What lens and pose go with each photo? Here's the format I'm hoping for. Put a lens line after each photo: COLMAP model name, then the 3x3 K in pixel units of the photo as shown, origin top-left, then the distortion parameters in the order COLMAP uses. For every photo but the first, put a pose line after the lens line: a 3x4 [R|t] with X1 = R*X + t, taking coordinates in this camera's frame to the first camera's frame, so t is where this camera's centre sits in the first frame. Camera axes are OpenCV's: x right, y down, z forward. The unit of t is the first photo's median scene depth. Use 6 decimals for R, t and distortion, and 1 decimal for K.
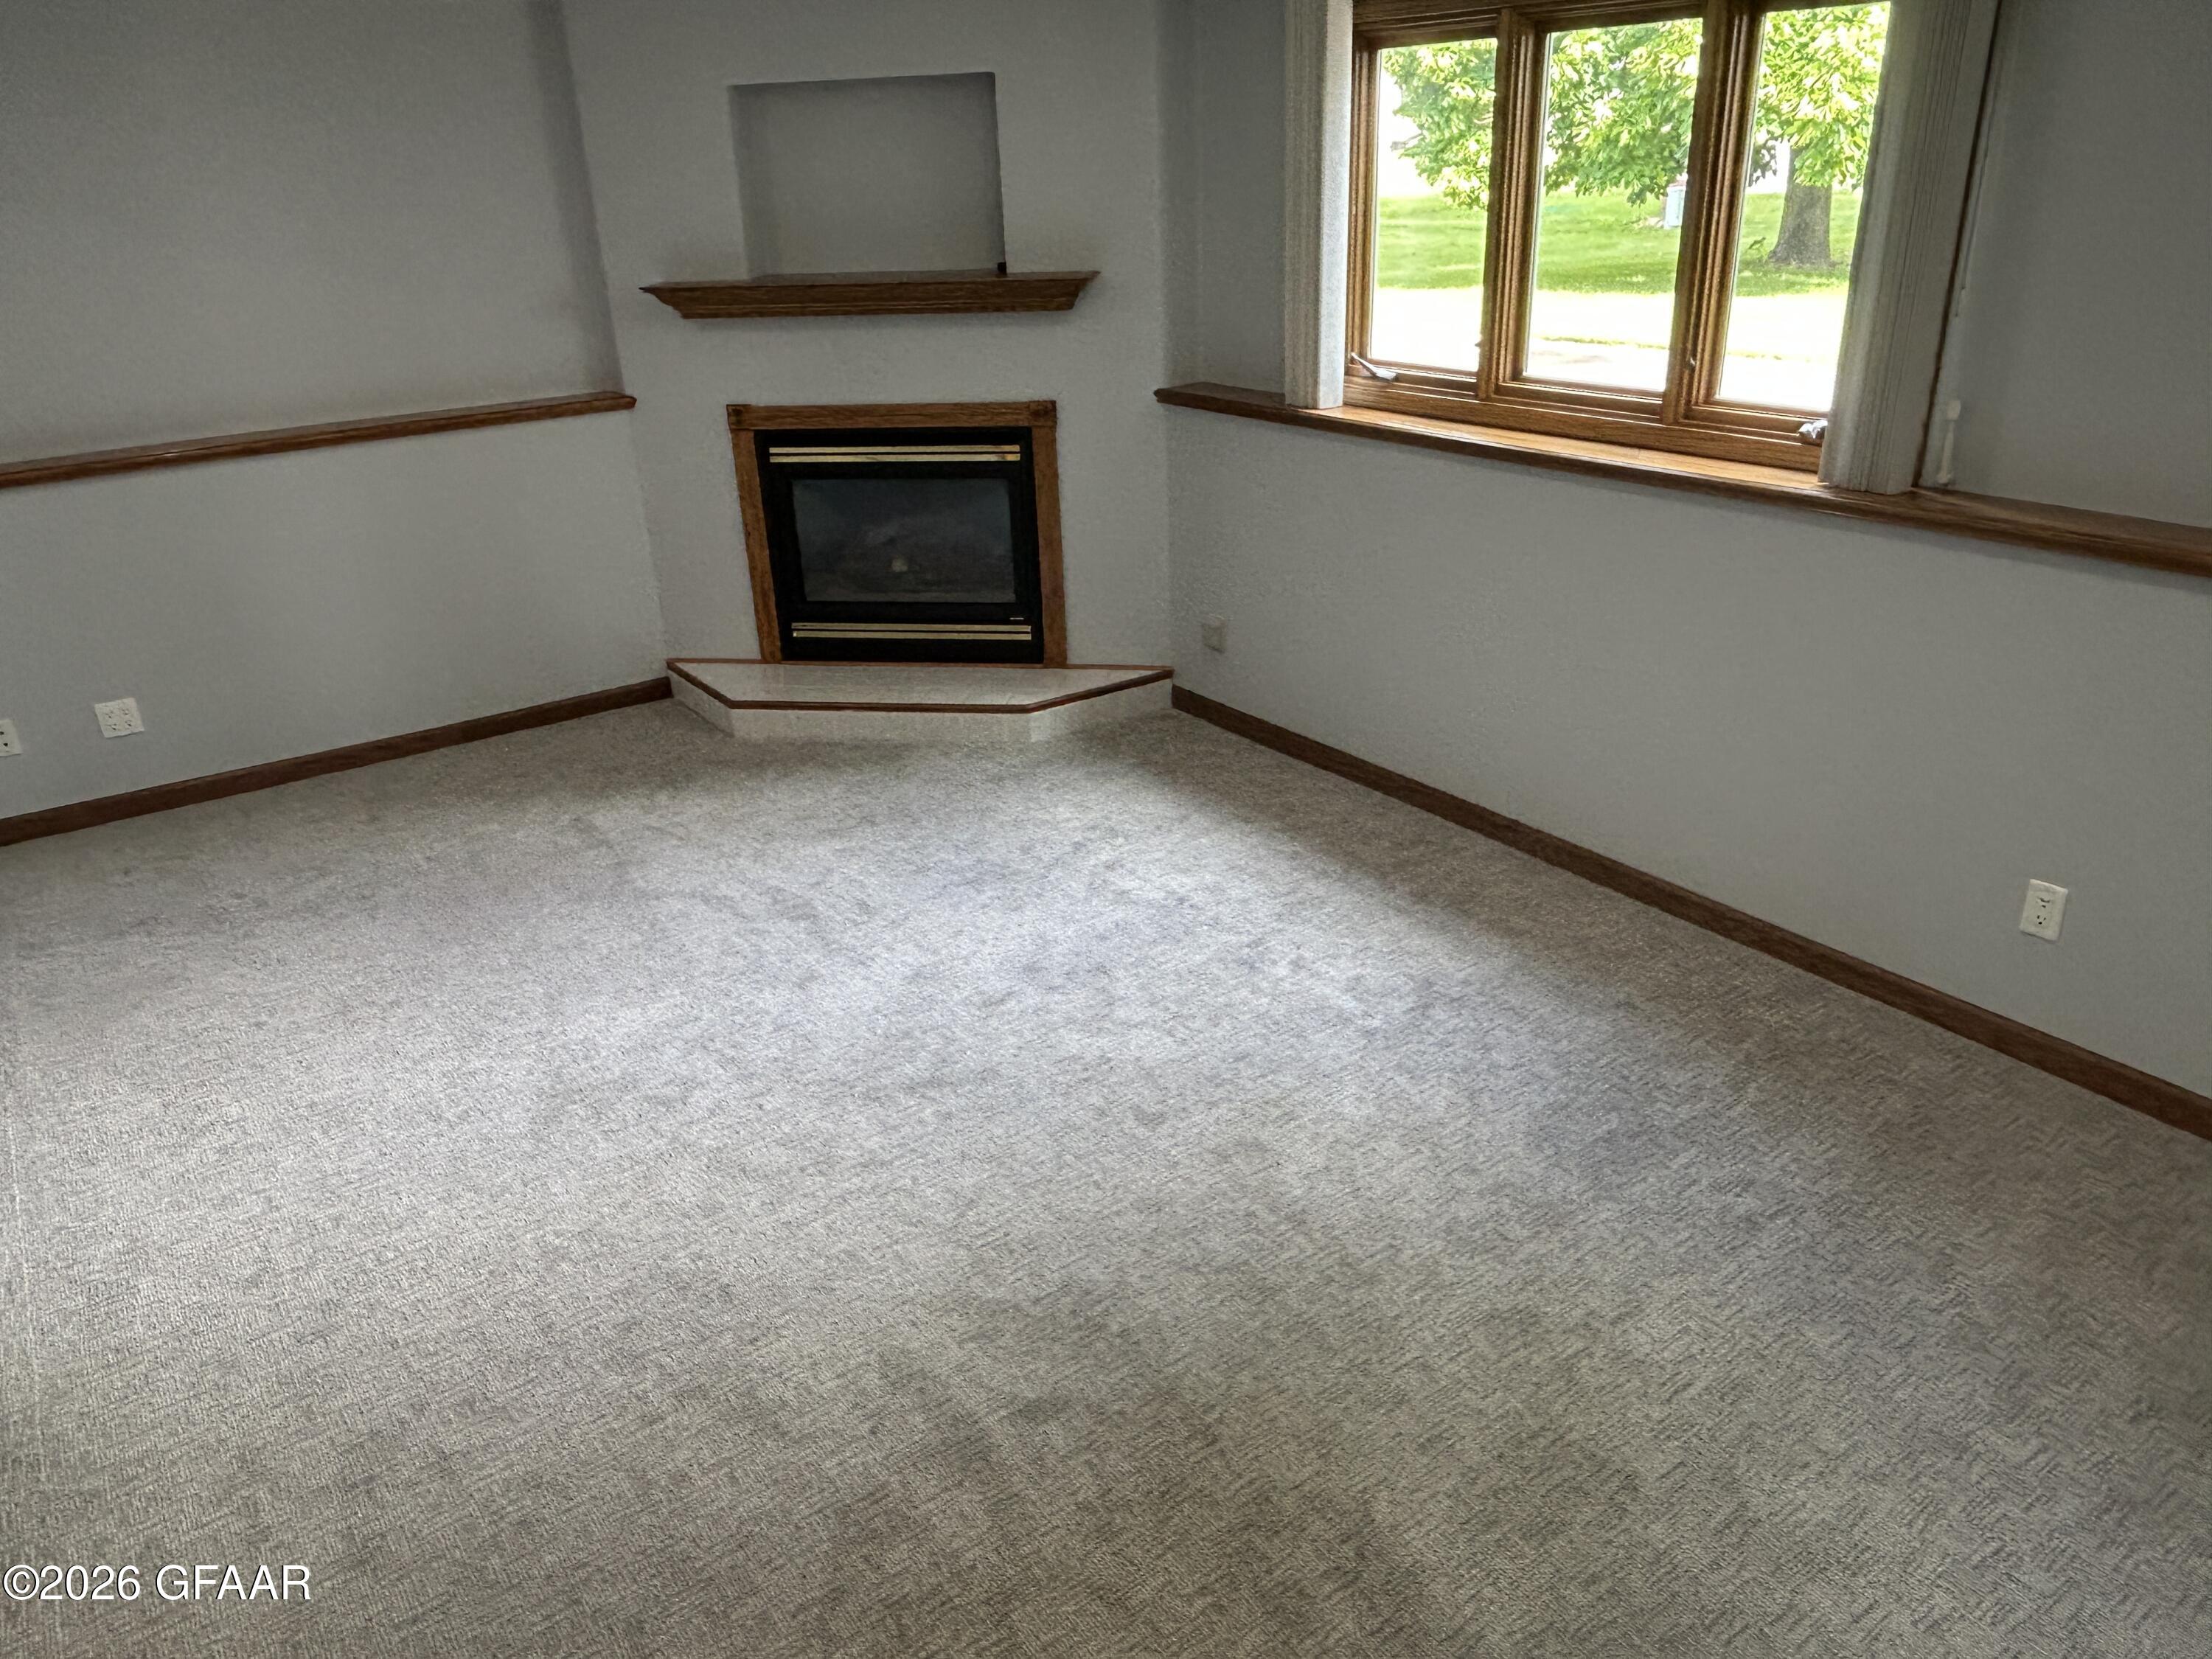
lens RADIAL K [[1497.0, 0, 1117.7], [0, 1497.0, 827.0], [0, 0, 1]] dist [-0.003404, 0.000616]
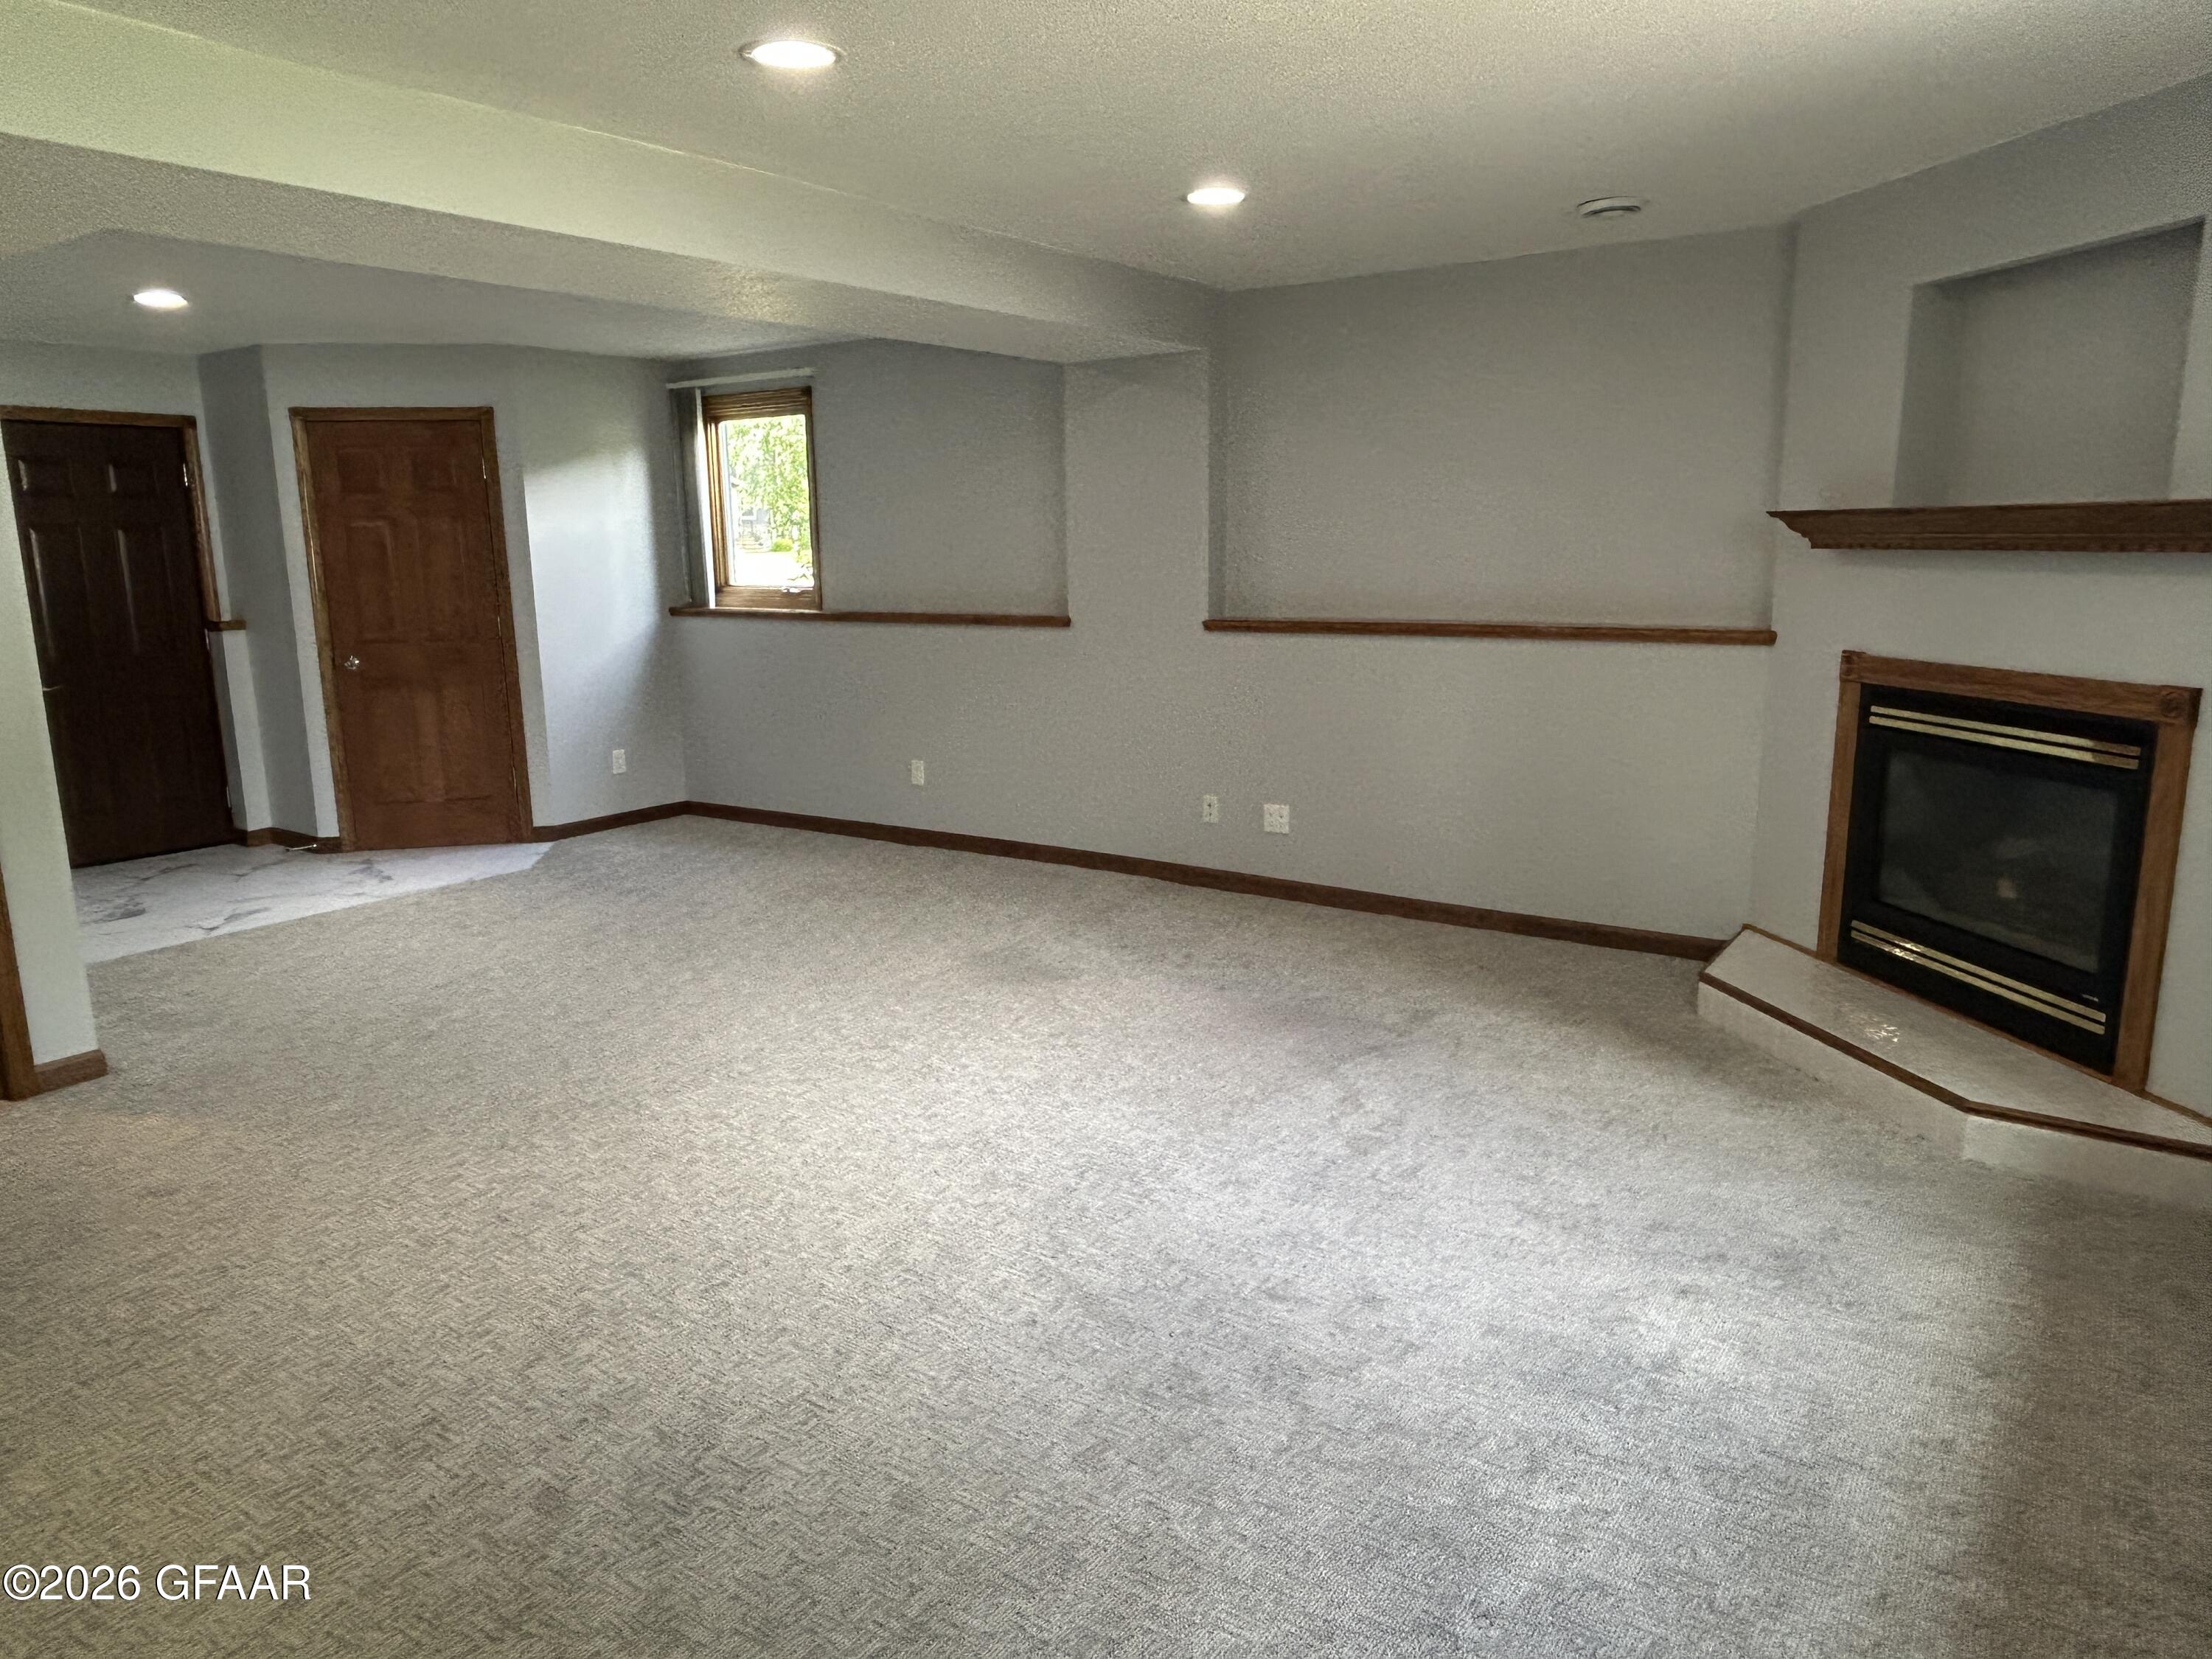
lens RADIAL K [[1453.0, 0, 1129.6], [0, 1453.0, 825.1], [0, 0, 1]] dist [0.009244, -0.008400]
pose [[0.349171, 0.212897, -0.912554, 0.367634], [-0.381521, 0.921776, 0.069067, -0.093595], [0.855875, 0.324043, 0.403082, 0.354023]]
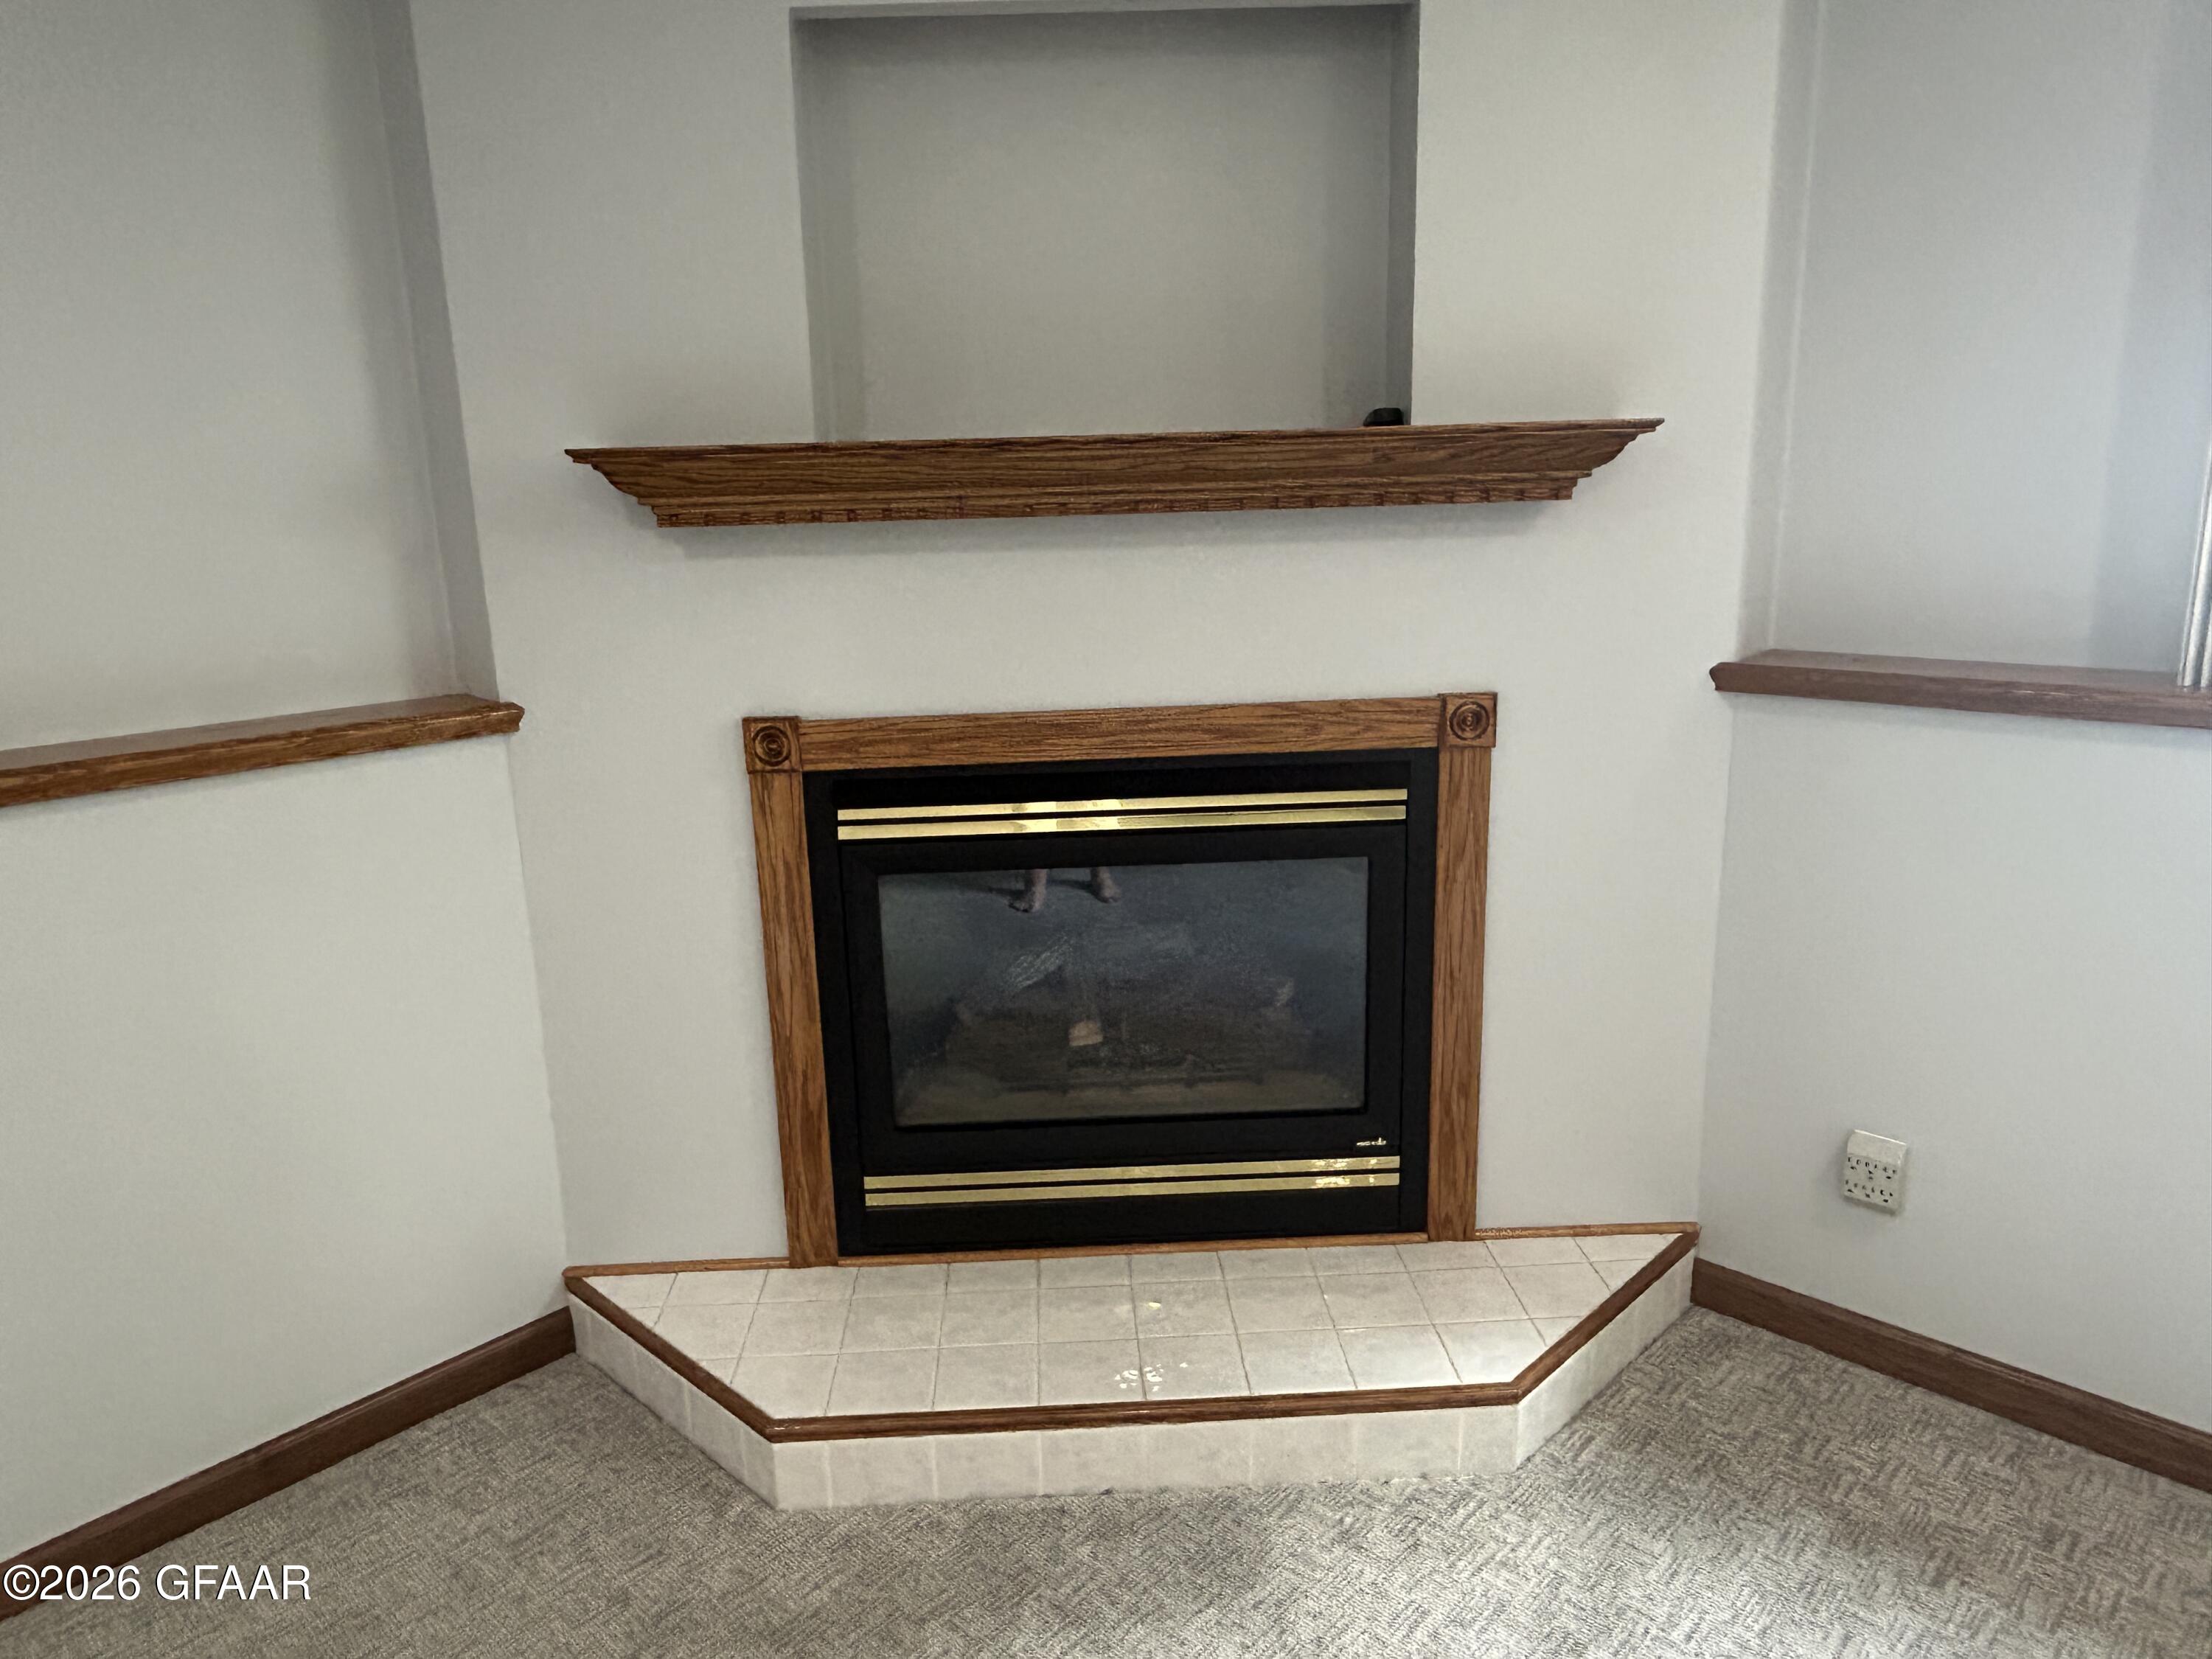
lens RADIAL K [[1453.0, 0, 1097.9], [0, 1453.0, 831.0], [0, 0, 1]] dist [0.009244, -0.008400]
pose [[0.981890, -0.039659, 0.185254, -0.237793], [0.072565, 0.982000, -0.174388, -0.165851], [-0.175003, 0.184673, 0.967094, 0.568582]]
